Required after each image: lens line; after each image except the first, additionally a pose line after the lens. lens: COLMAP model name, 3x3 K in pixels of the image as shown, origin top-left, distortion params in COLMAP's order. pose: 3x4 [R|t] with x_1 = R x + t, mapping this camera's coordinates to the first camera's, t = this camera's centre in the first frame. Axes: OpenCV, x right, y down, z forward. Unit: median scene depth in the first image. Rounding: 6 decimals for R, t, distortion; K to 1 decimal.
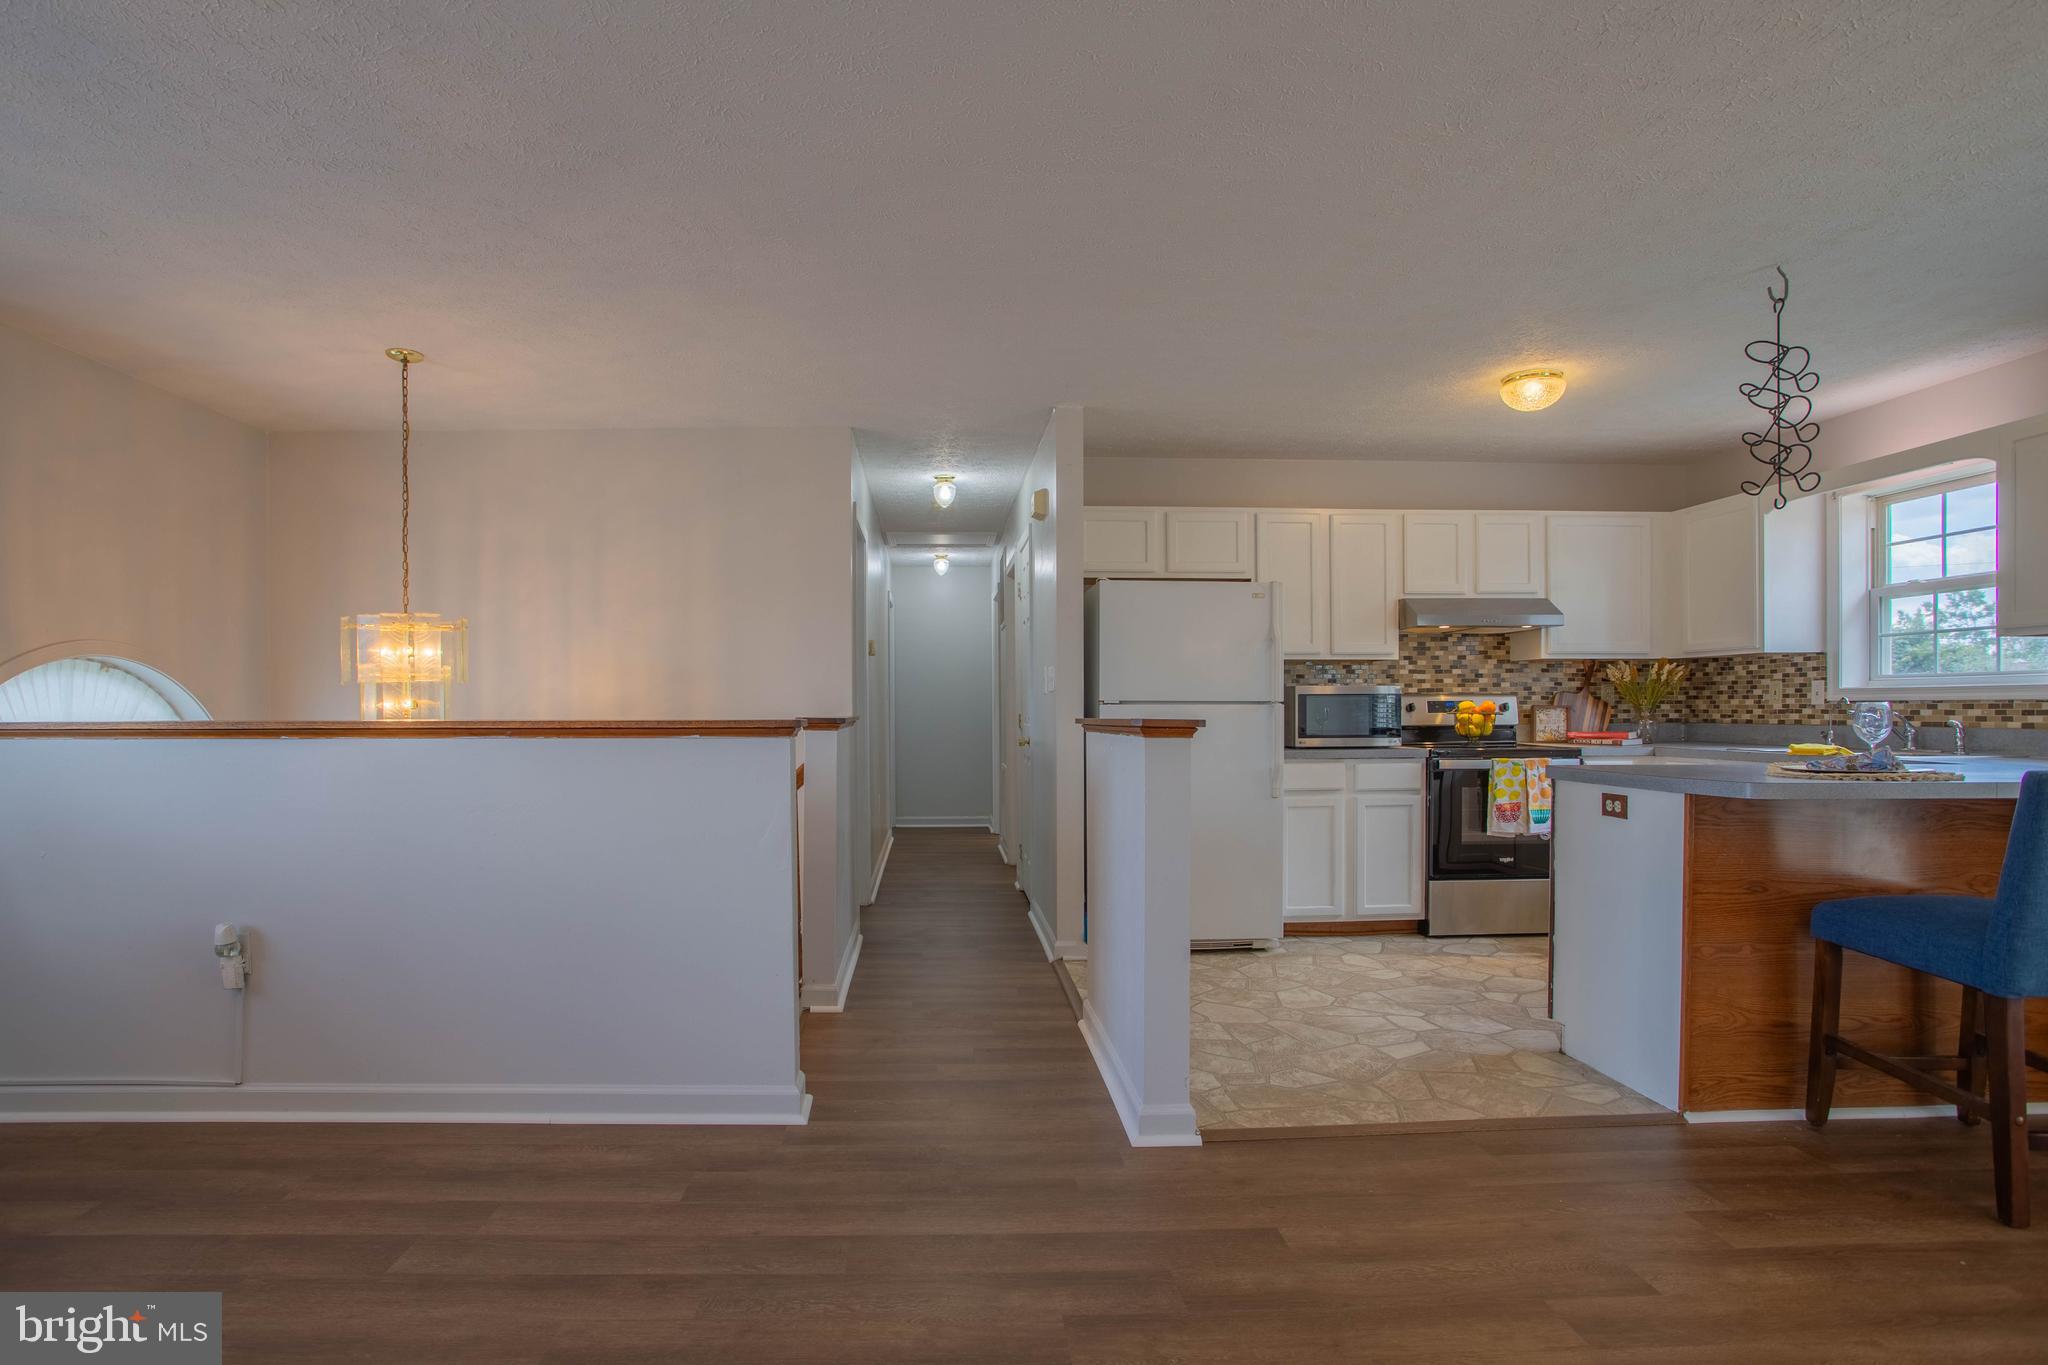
lens RADIAL K [[1020.2, 0, 956.9], [0, 1020.2, 733.7], [0, 0, 1]] dist [-0.060718, 0.022498]
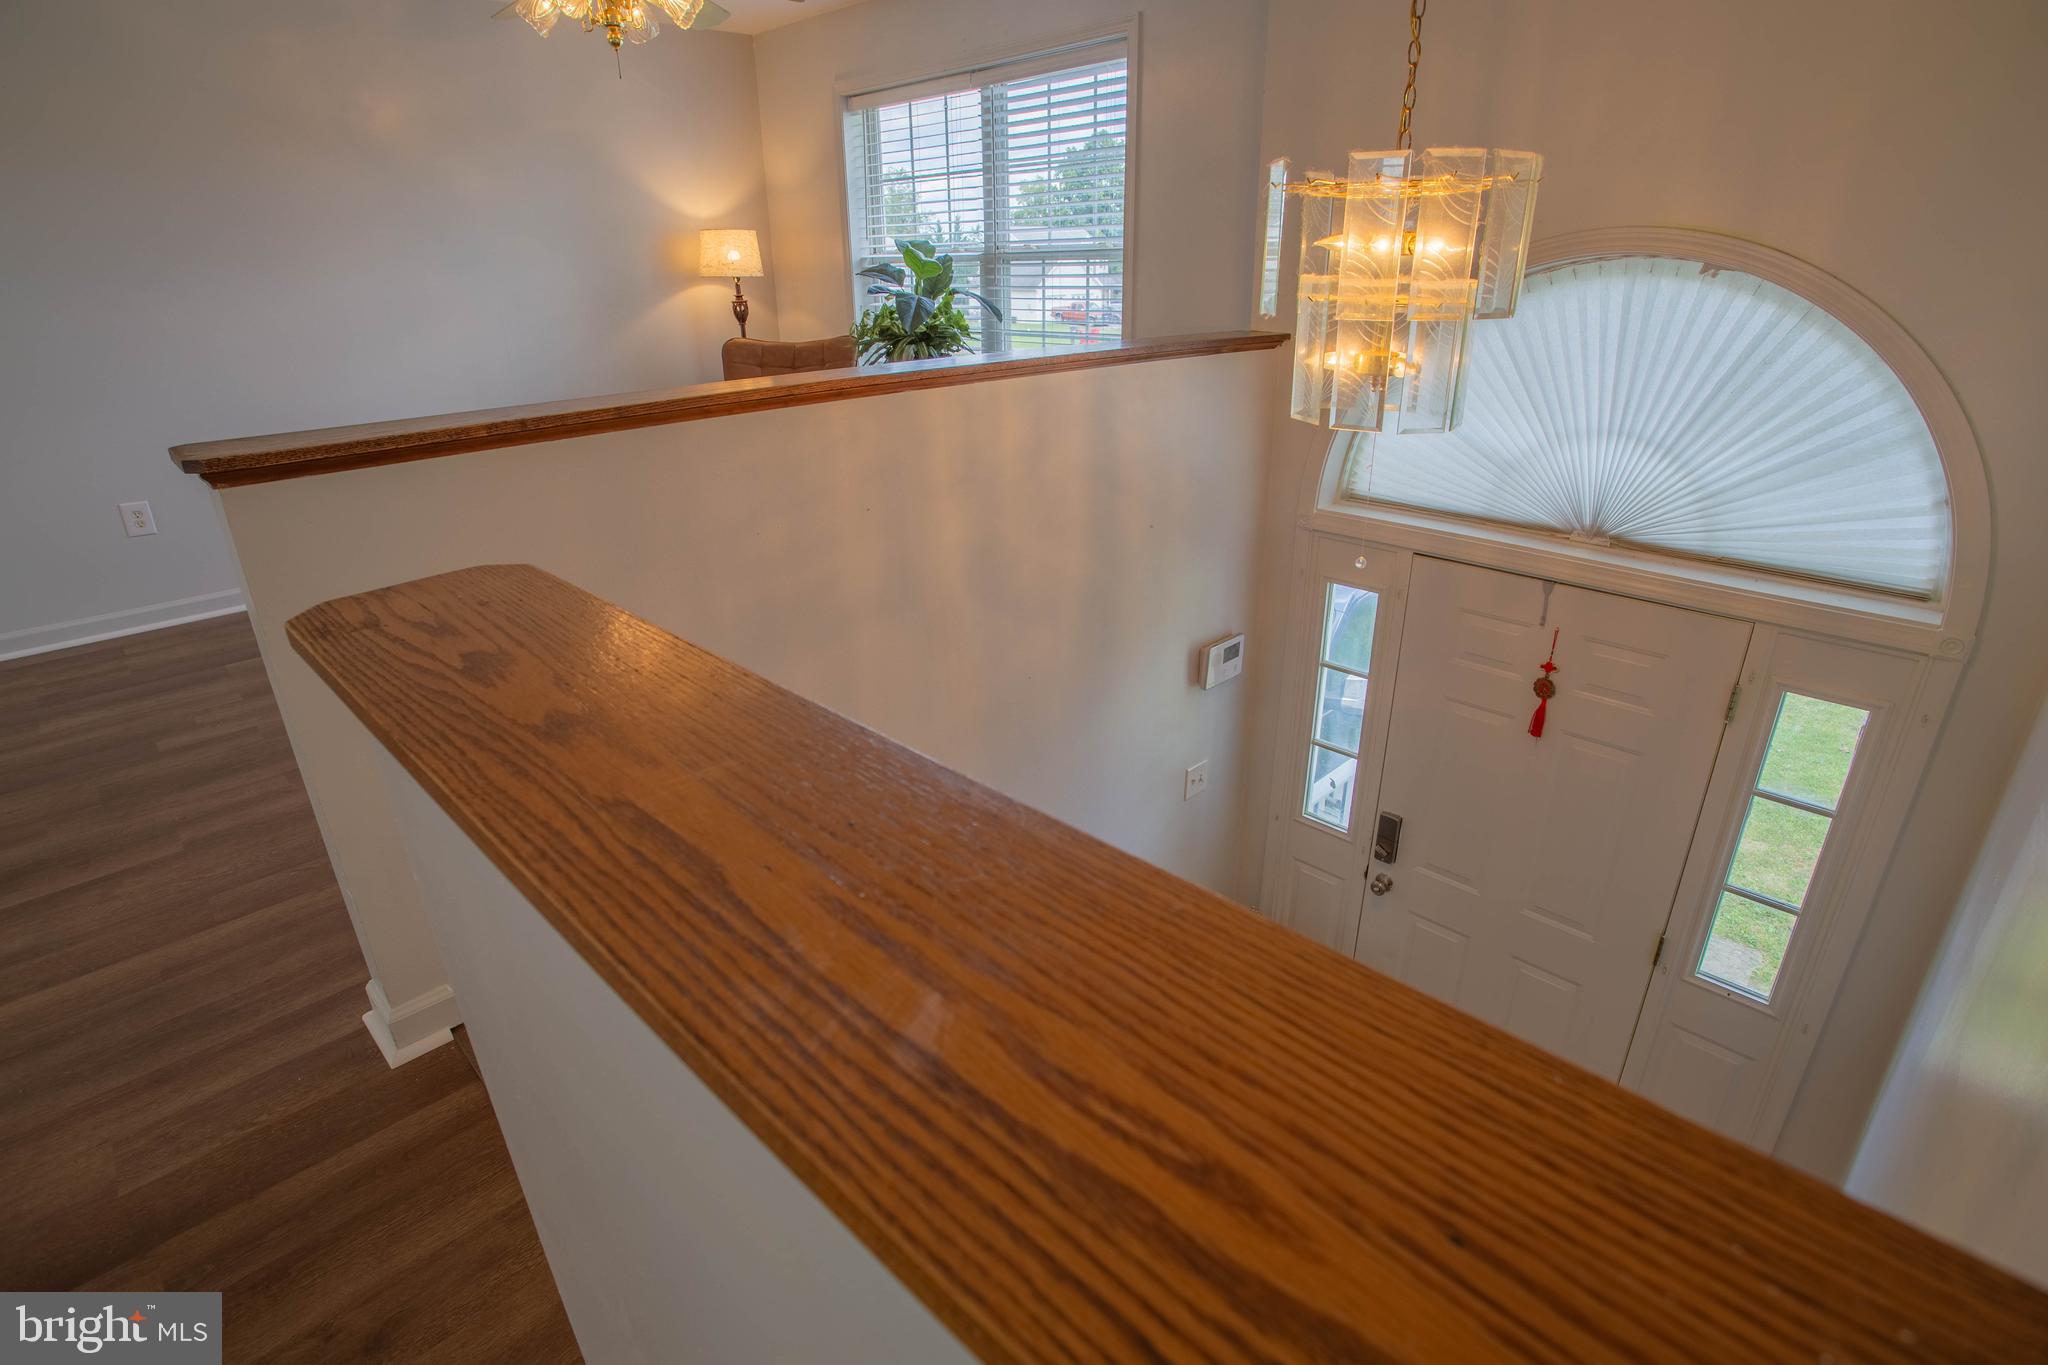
lens RADIAL K [[998.9, 0, 1012.7], [0, 998.9, 673.7], [0, 0, 1]] dist [-0.071933, 0.031719]
pose [[-0.728575, 0.282119, -0.624170, -0.072174], [0.003250, 0.912655, 0.408718, -0.068498], [0.684959, 0.295753, -0.665854, 0.998283]]
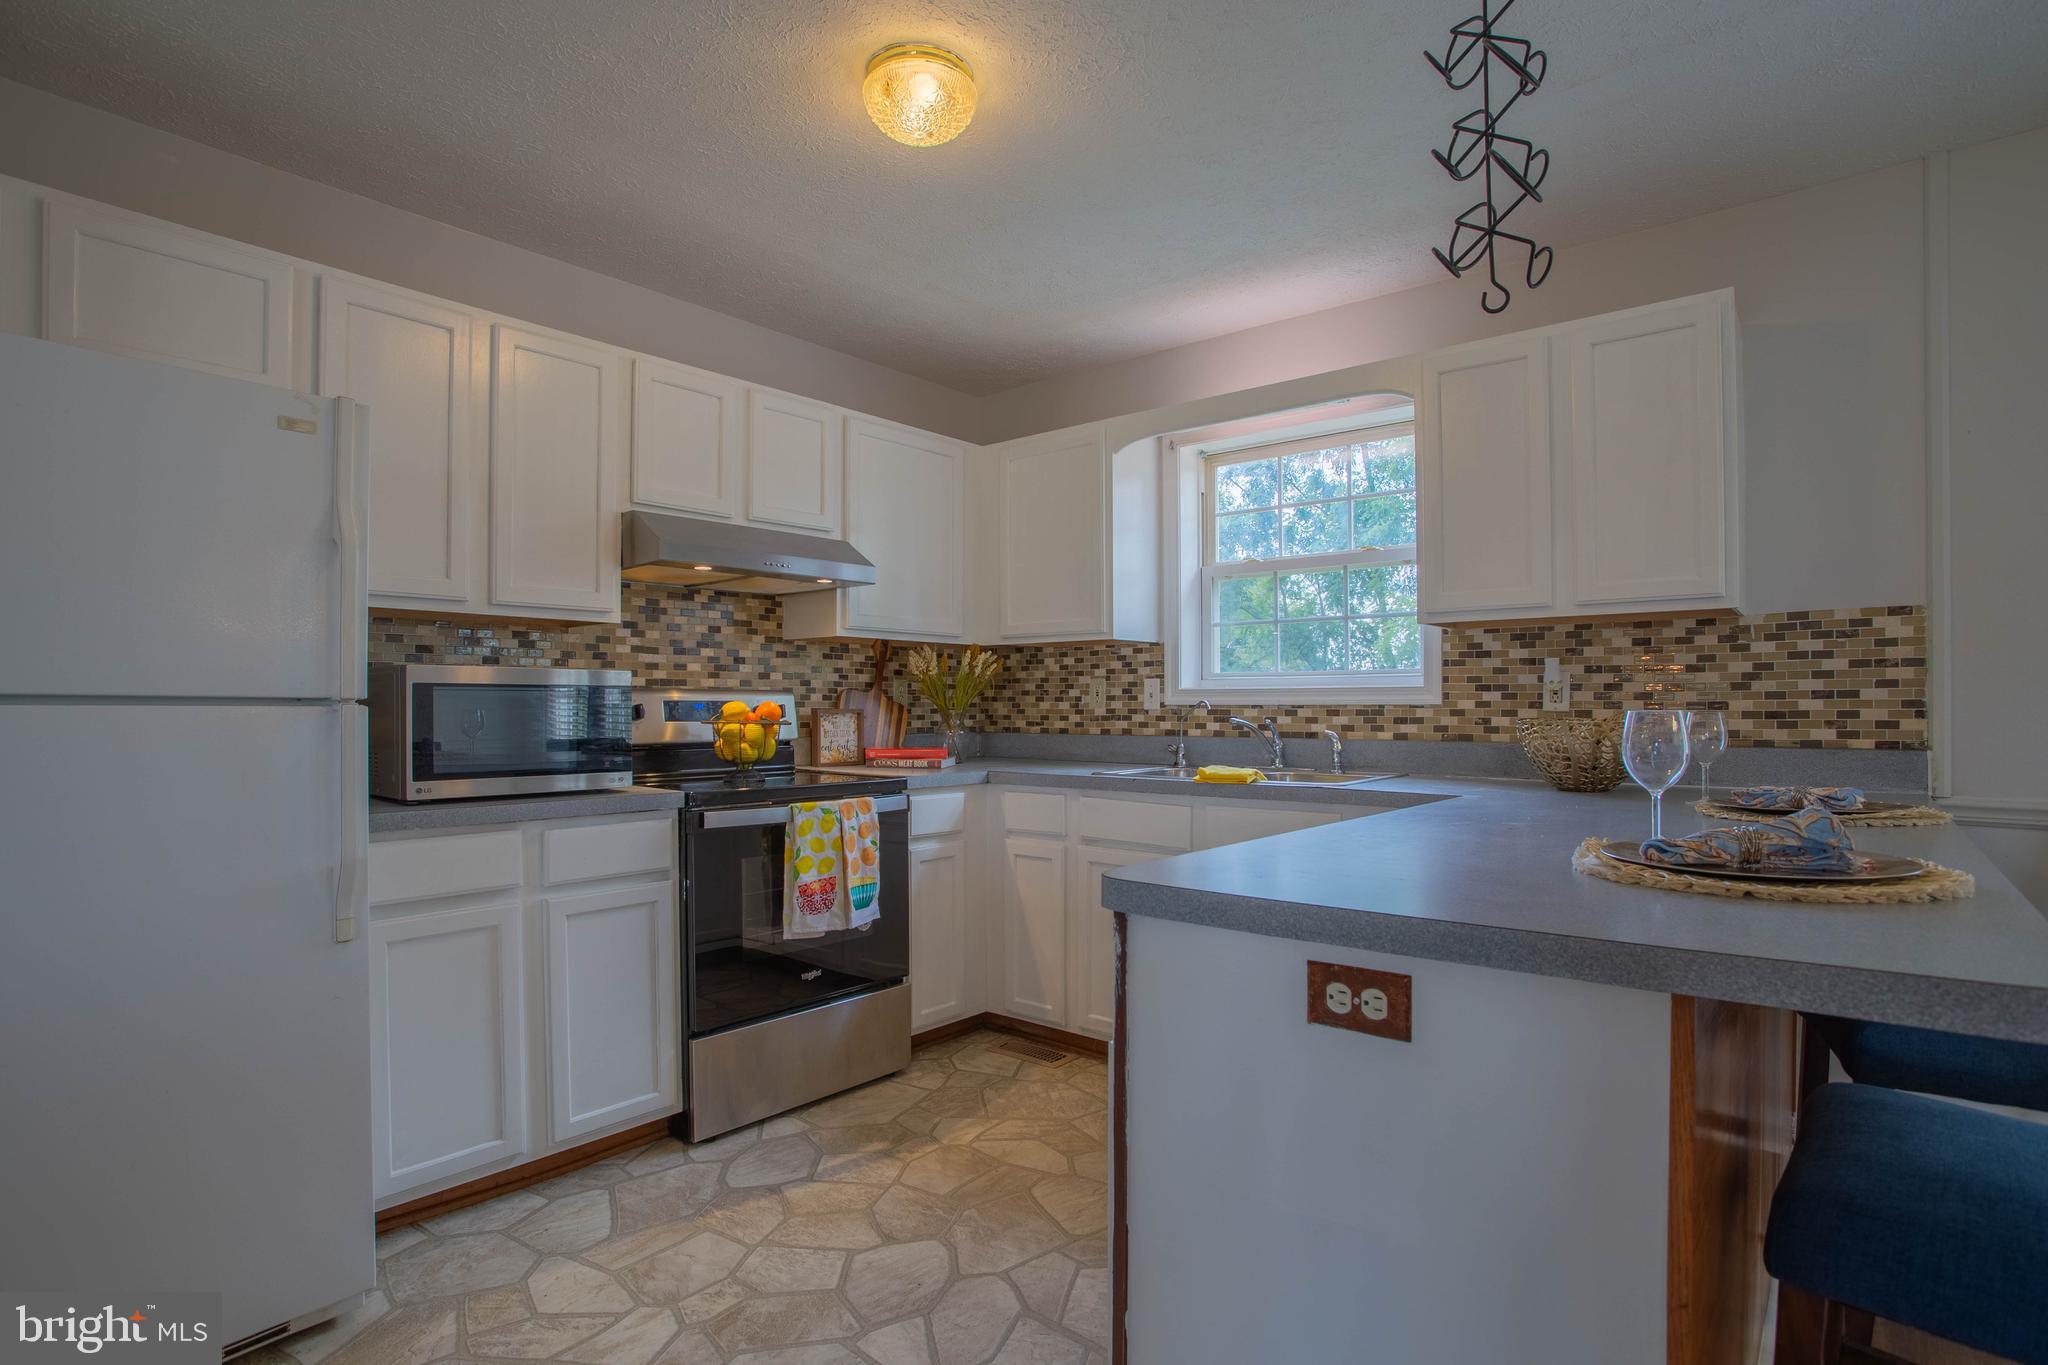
lens RADIAL K [[1020.3, 0, 1015.0], [0, 1020.3, 701.9], [0, 0, 1]] dist [-0.081533, 0.035626]
pose [[0.668055, 0.009019, 0.744057, 0.197382], [0.014737, 0.999570, -0.025348, -0.016479], [-0.743966, 0.027899, 0.667635, 0.537079]]
